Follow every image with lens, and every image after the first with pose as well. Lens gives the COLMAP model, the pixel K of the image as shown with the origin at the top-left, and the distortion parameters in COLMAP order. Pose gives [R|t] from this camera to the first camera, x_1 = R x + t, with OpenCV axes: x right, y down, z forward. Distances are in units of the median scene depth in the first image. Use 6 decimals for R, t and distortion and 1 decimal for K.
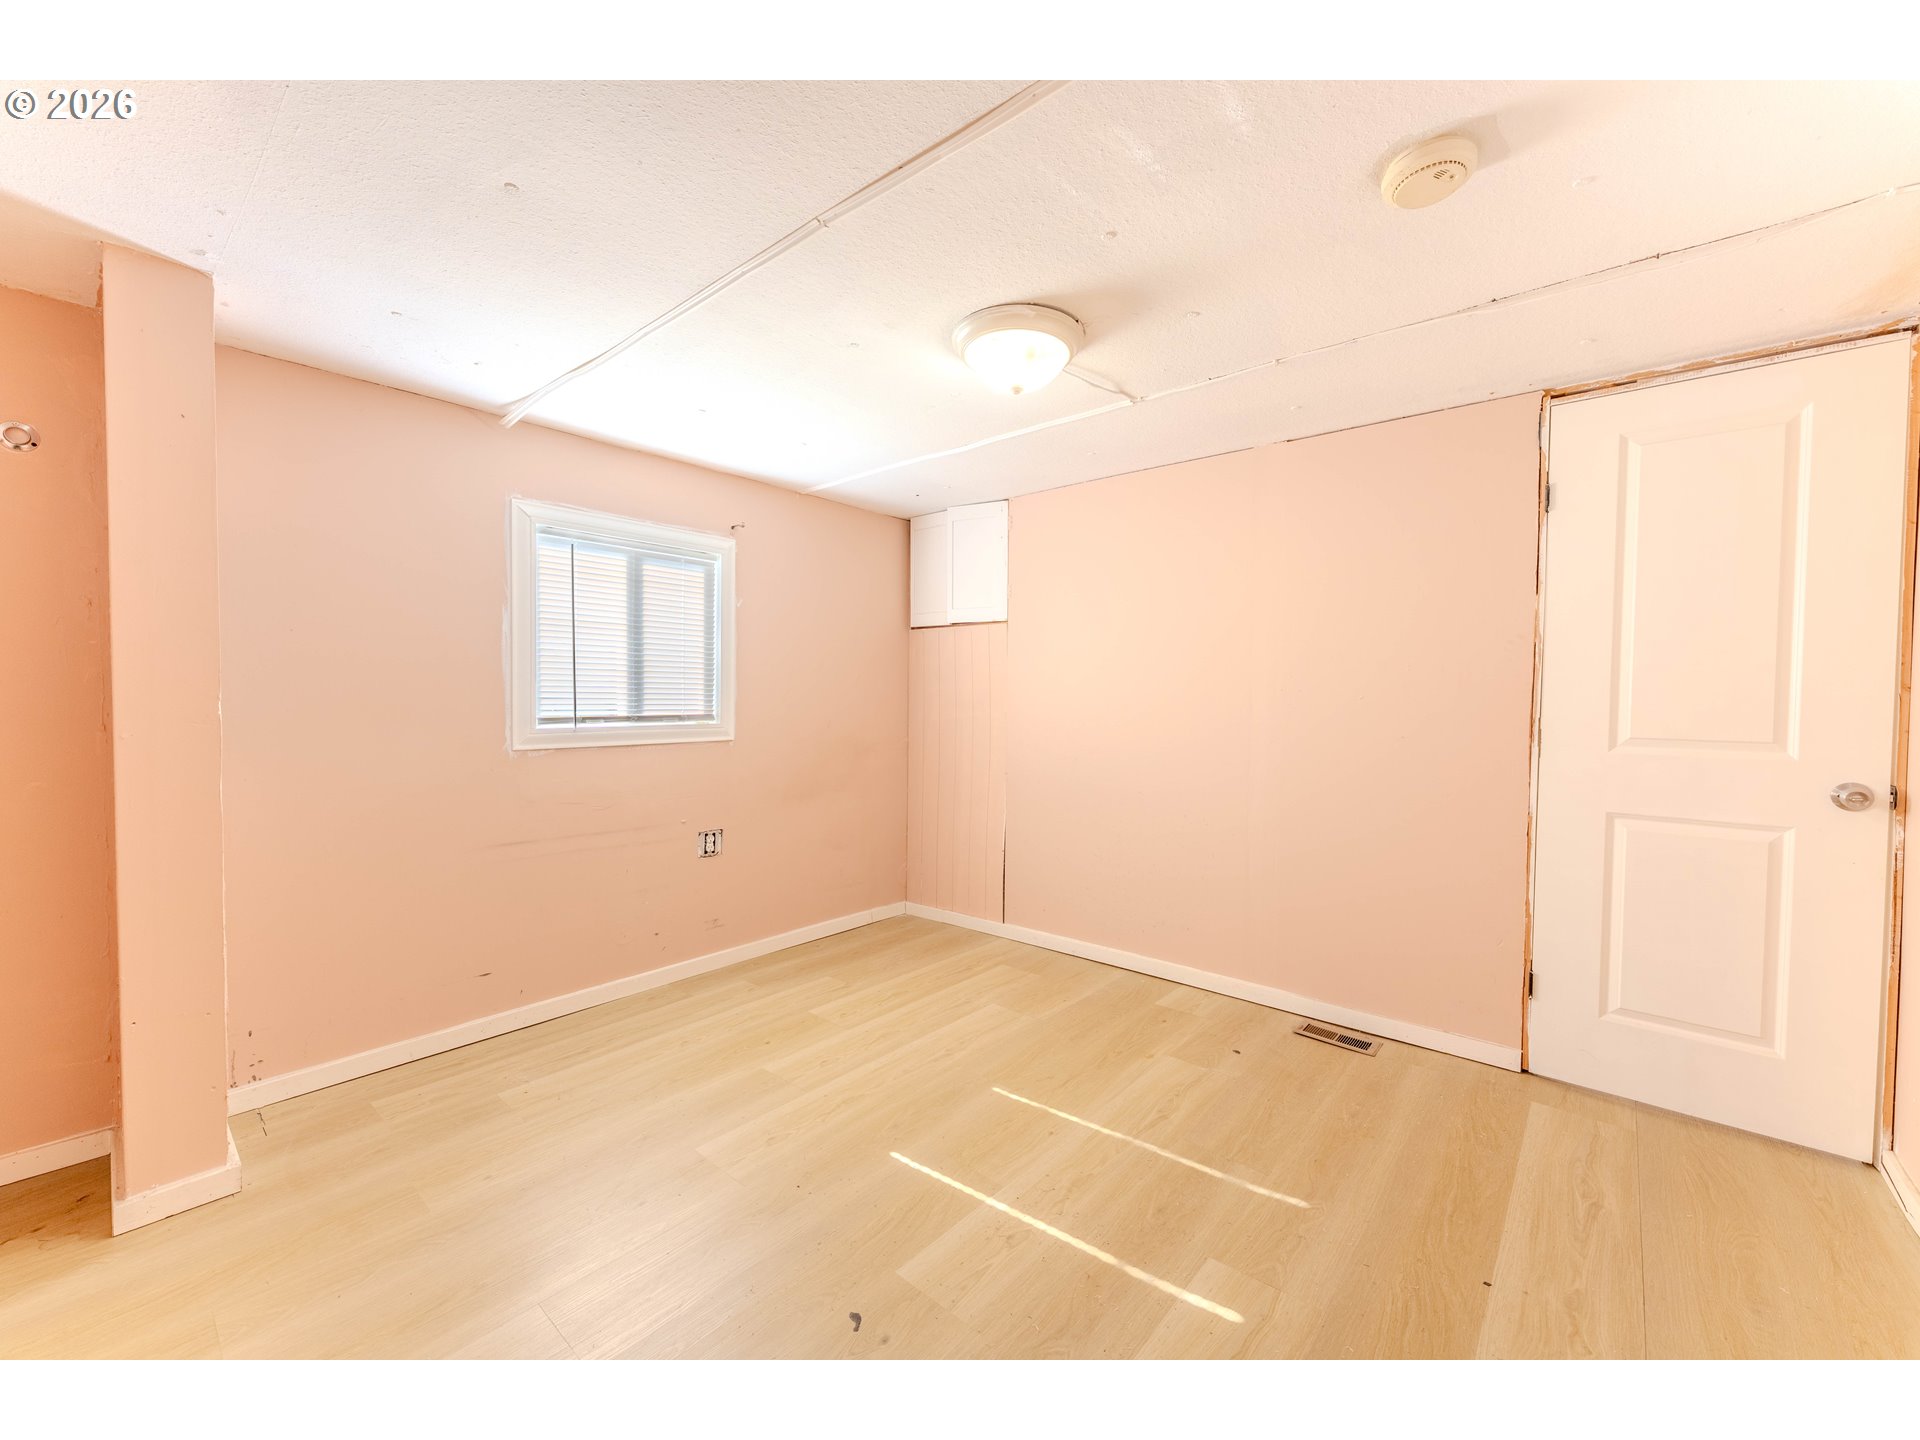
lens RADIAL K [[759.2, 0, 964.8], [0, 759.2, 718.2], [0, 0, 1]] dist [-0.000406, -0.000230]
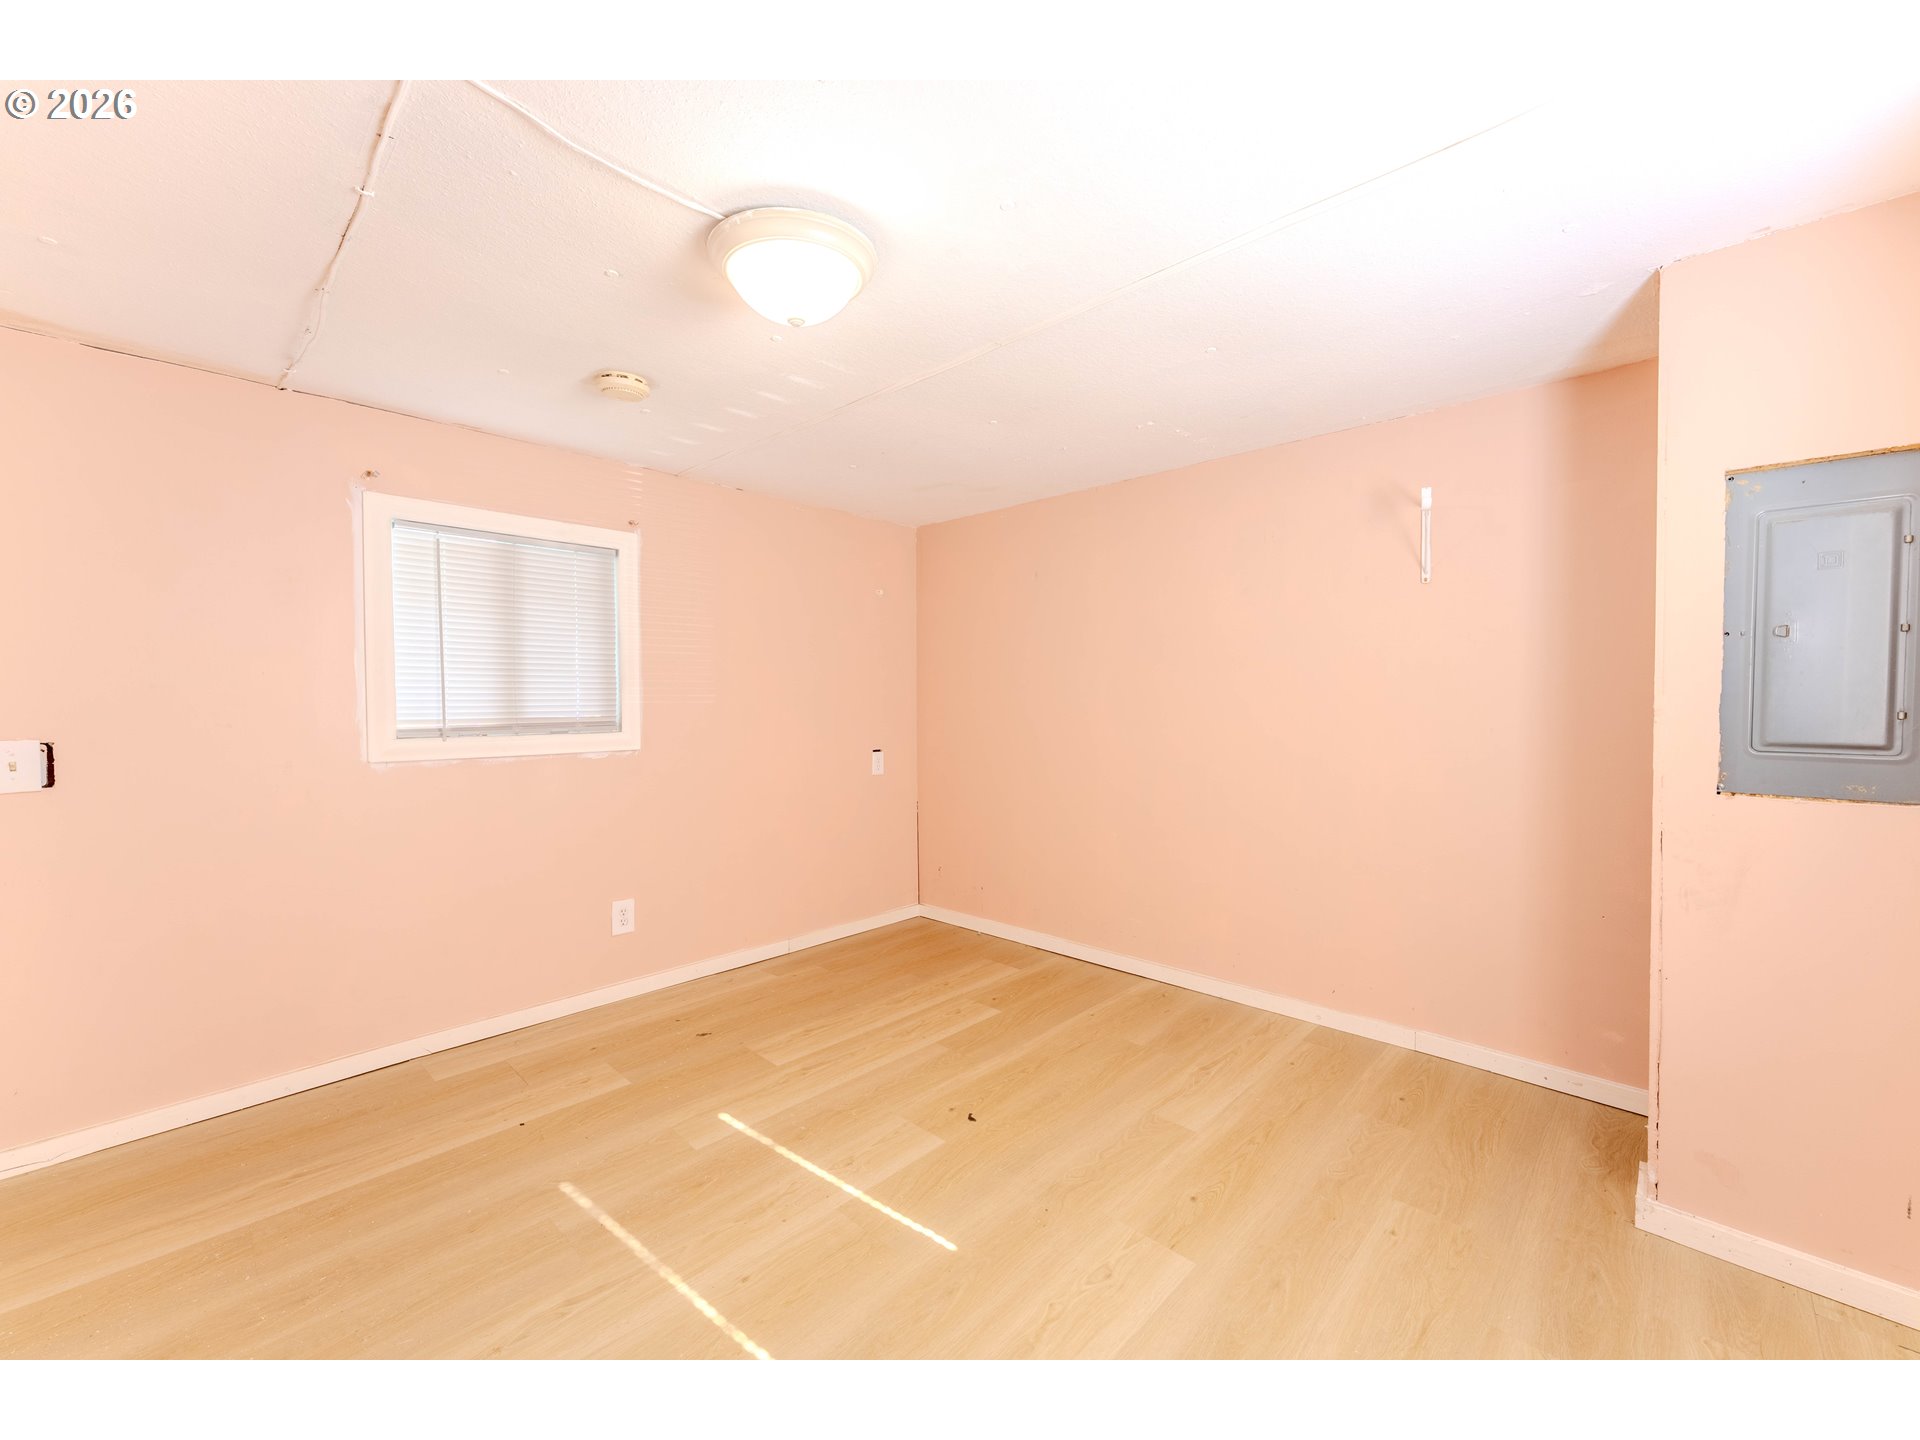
lens RADIAL K [[777.8, 0, 971.5], [0, 777.8, 723.8], [0, 0, 1]] dist [-0.000505, -0.000057]
pose [[-0.998972, -0.006880, 0.044802, -0.101231], [-0.003883, 0.997769, 0.066647, -0.045584], [-0.045160, 0.066404, -0.996770, 1.235951]]
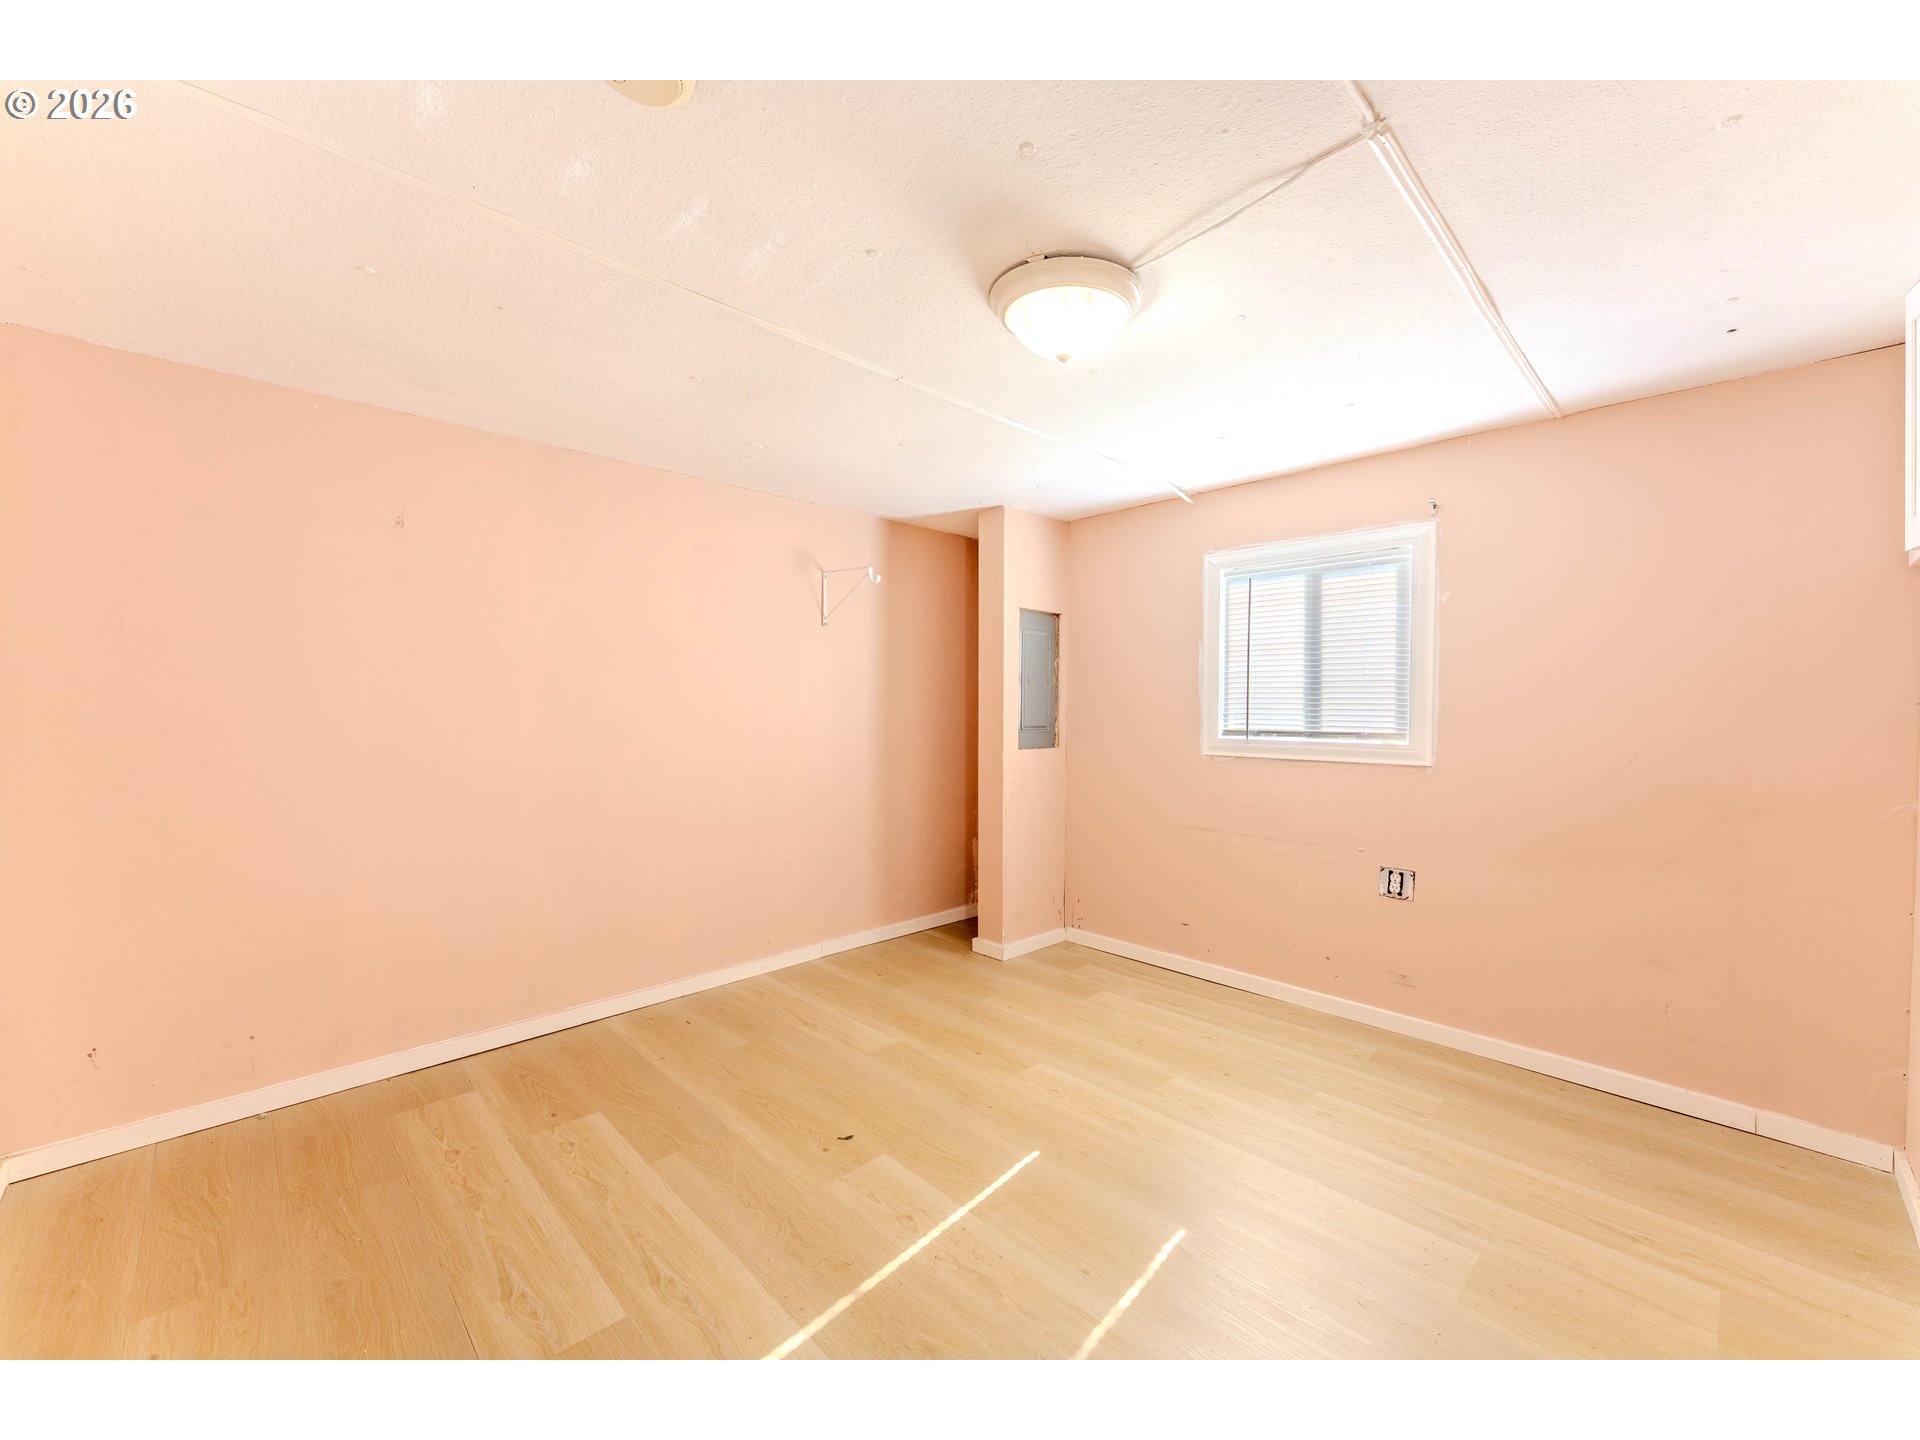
lens RADIAL K [[759.2, 0, 964.8], [0, 759.2, 718.2], [0, 0, 1]] dist [-0.000406, -0.000230]
pose [[-0.090807, 0.009923, -0.995819, 0.638093], [-0.030797, 0.999444, 0.012767, -0.020458], [0.995392, 0.031828, -0.090451, 0.661814]]
